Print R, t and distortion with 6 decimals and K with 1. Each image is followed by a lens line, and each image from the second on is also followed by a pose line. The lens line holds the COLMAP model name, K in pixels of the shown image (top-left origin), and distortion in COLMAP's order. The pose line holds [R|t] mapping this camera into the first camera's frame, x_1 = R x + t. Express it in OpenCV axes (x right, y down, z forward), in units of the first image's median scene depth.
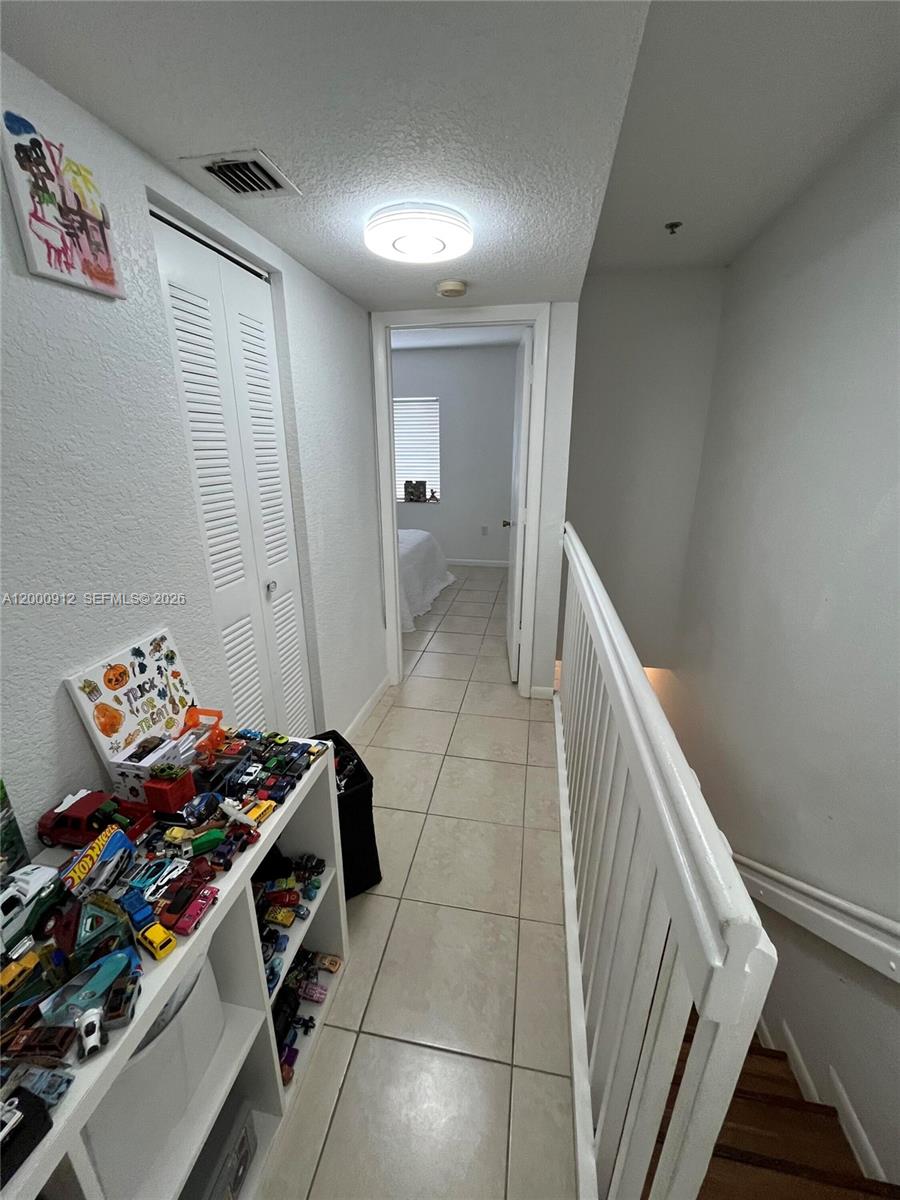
lens RADIAL K [[483.7, 0, 447.9], [0, 483.7, 601.9], [0, 0, 1]] dist [-0.003154, -0.000107]
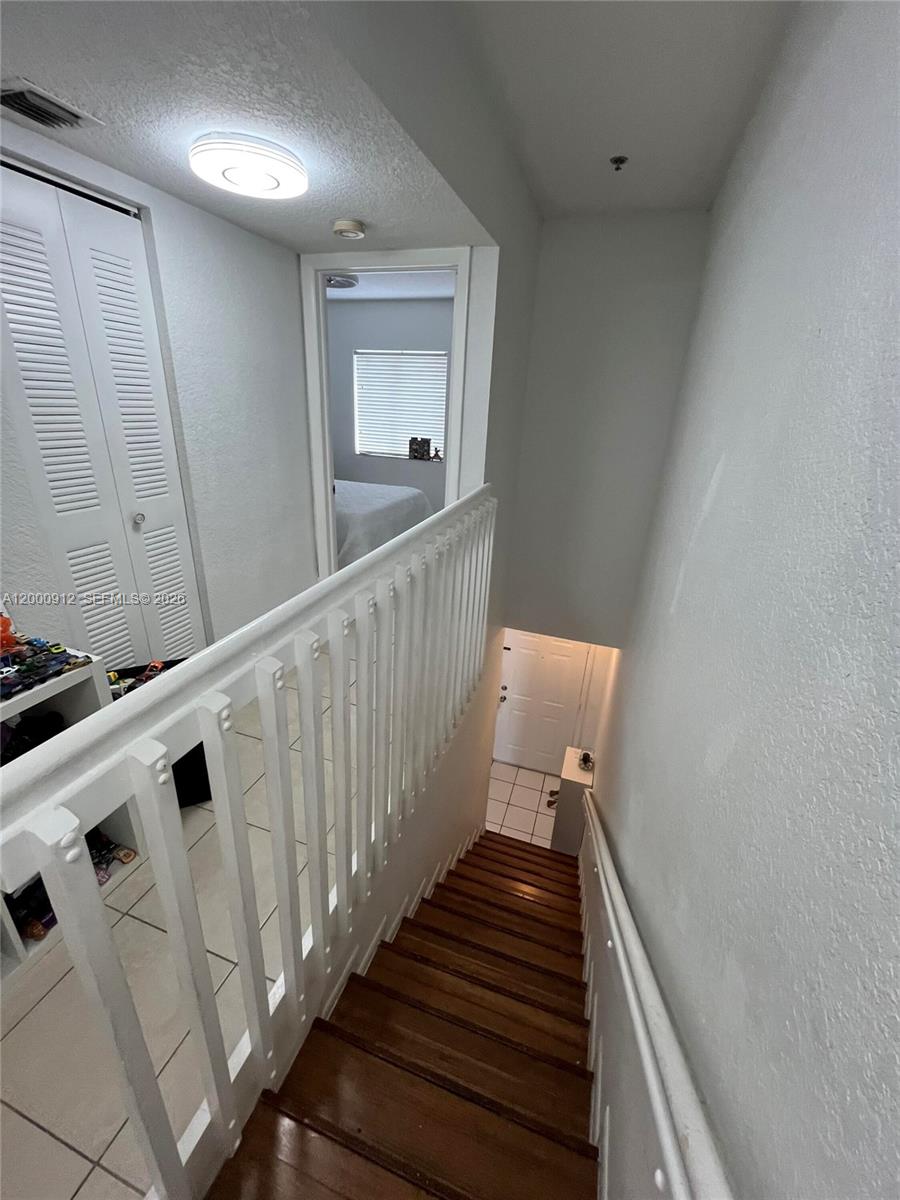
lens RADIAL K [[483.7, 0, 447.2], [0, 483.7, 601.2], [0, 0, 1]] dist [-0.003154, -0.000107]
pose [[0.987957, 0.102810, -0.115633, 0.338010], [-0.094416, 0.992637, 0.075877, 0.003290], [0.122583, -0.064046, 0.990390, 0.010851]]
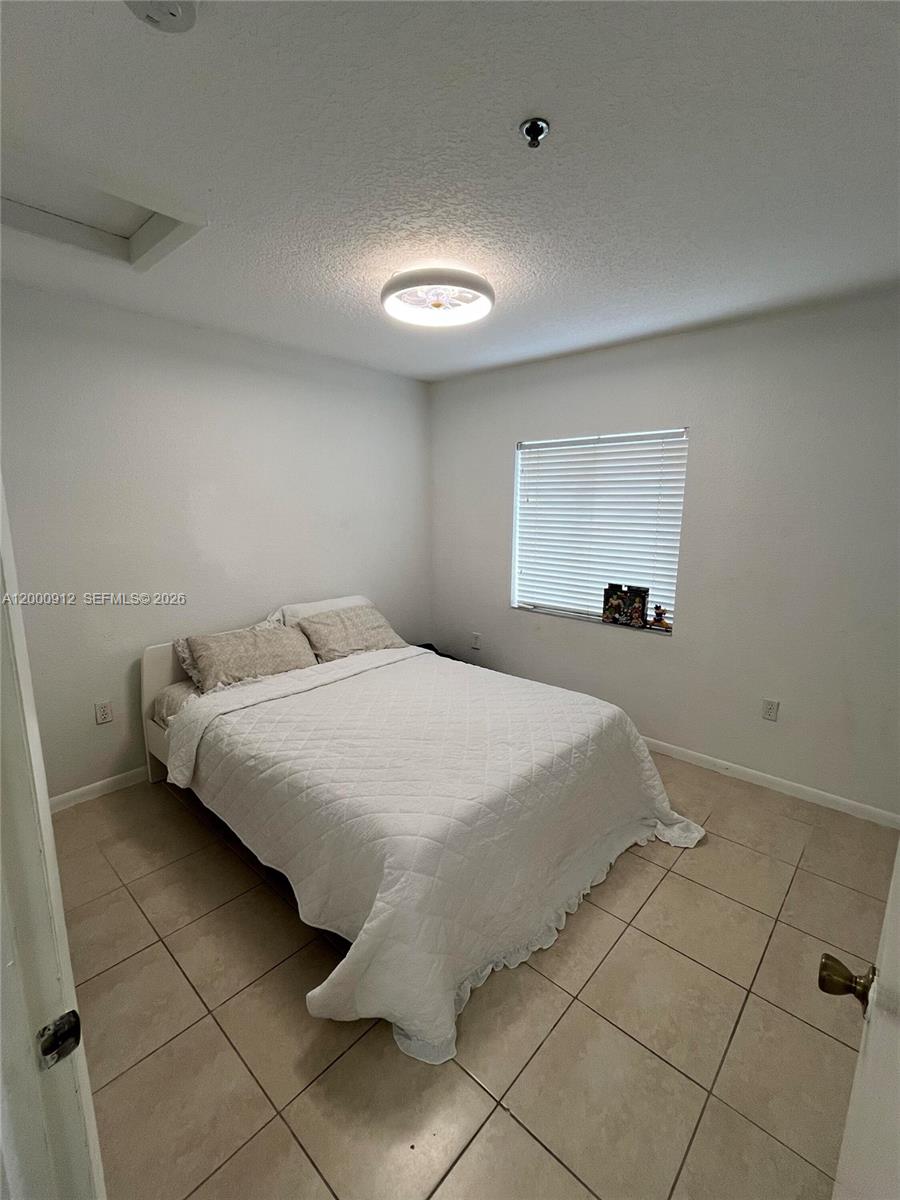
lens RADIAL K [[521.9, 0, 451.3], [0, 521.9, 600.6], [0, 0, 1]] dist [-0.008498, -0.000345]
pose [[0.850732, 0.103439, -0.515321, 0.151954], [-0.175698, 0.980009, -0.093342, -0.373113], [0.495364, 0.169950, 0.851899, 1.086530]]
